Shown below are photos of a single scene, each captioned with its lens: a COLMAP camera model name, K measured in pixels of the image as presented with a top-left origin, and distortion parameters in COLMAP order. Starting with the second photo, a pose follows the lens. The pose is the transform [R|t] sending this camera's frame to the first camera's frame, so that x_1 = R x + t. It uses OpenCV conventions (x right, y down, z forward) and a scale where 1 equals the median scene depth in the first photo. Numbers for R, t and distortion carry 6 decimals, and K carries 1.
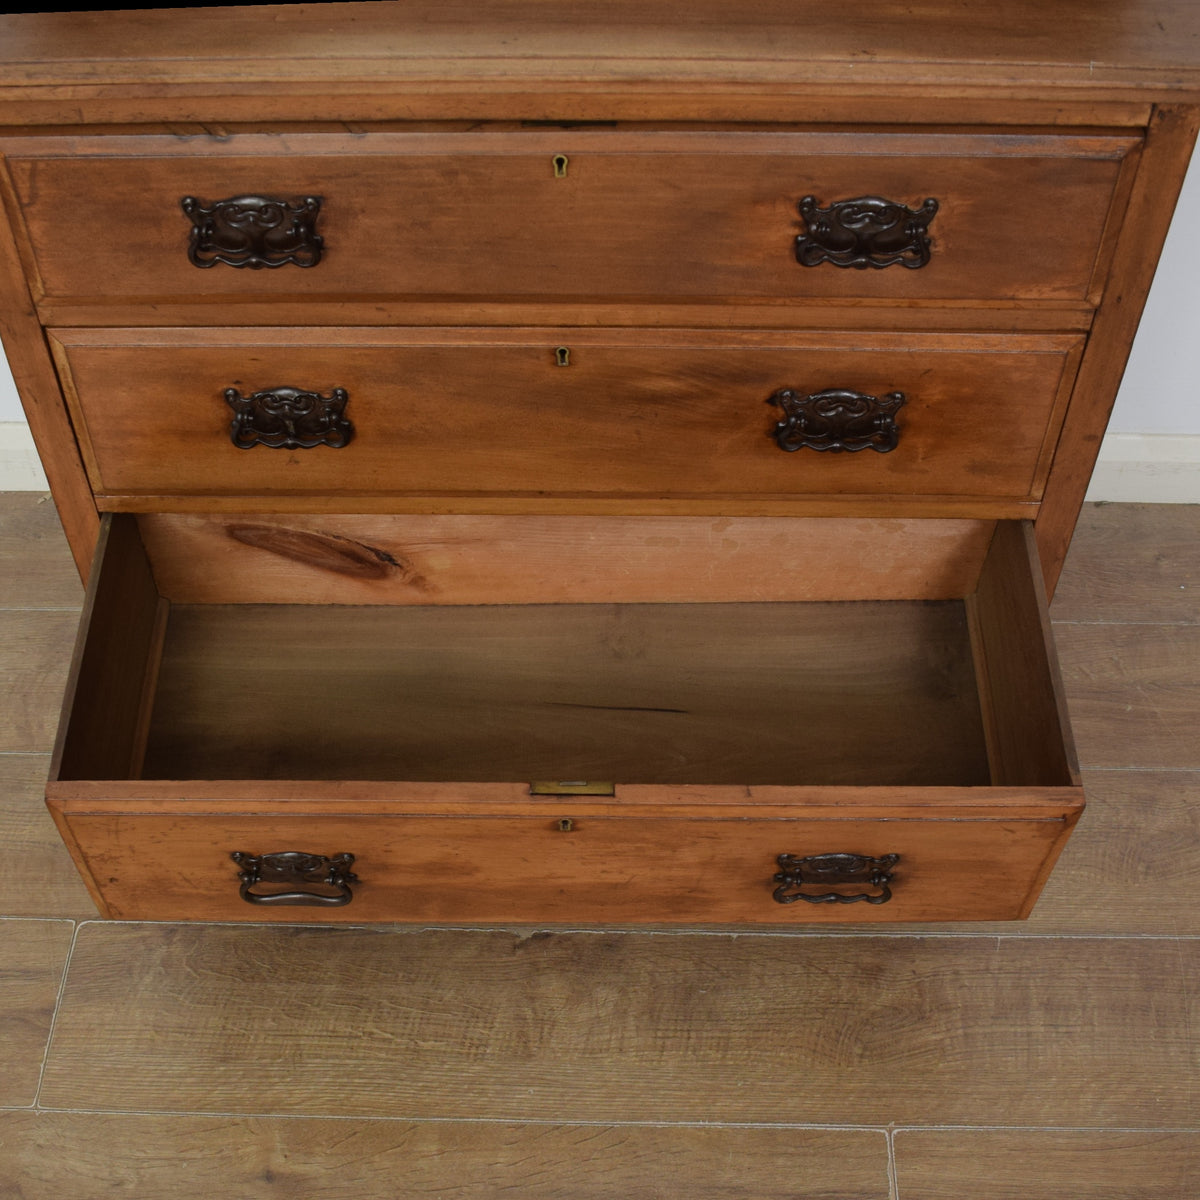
lens RADIAL K [[1689.8, 0, 552.6], [0, 1689.8, 709.2], [0, 0, 1]] dist [-0.101267, 0.019078]
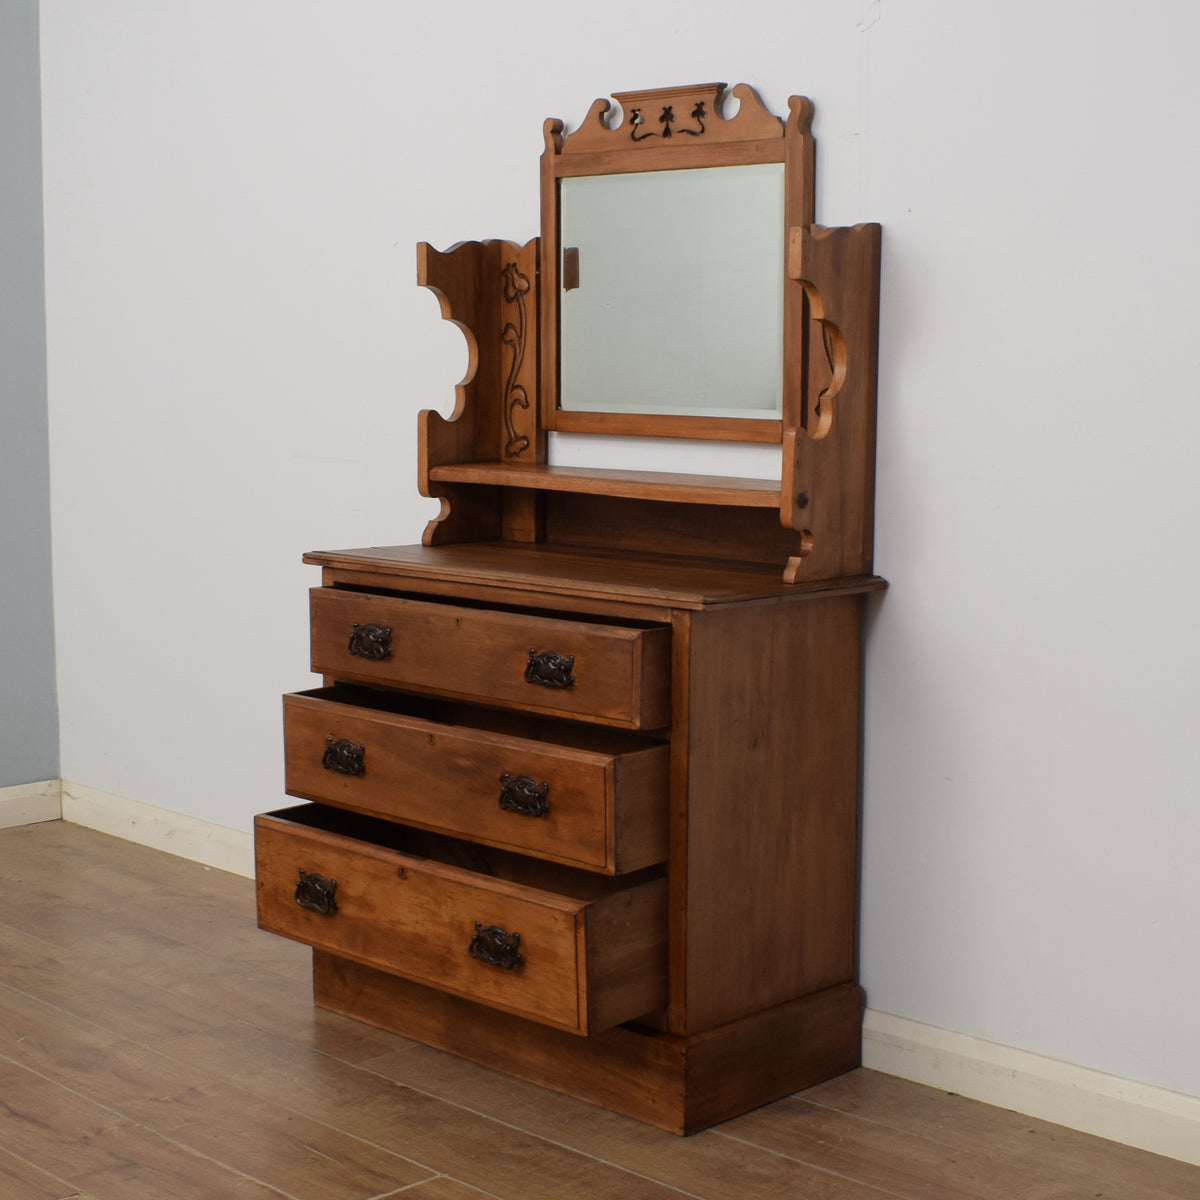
lens RADIAL K [[2019.7, 0, 644.1], [0, 2019.7, 627.7], [0, 0, 1]] dist [-0.090292, 0.061648]
pose [[0.745797, 0.105881, -0.657706, 1.745786], [-0.534897, 0.683662, -0.496479, 0.830519], [0.397081, 0.722077, 0.566509, -0.435128]]
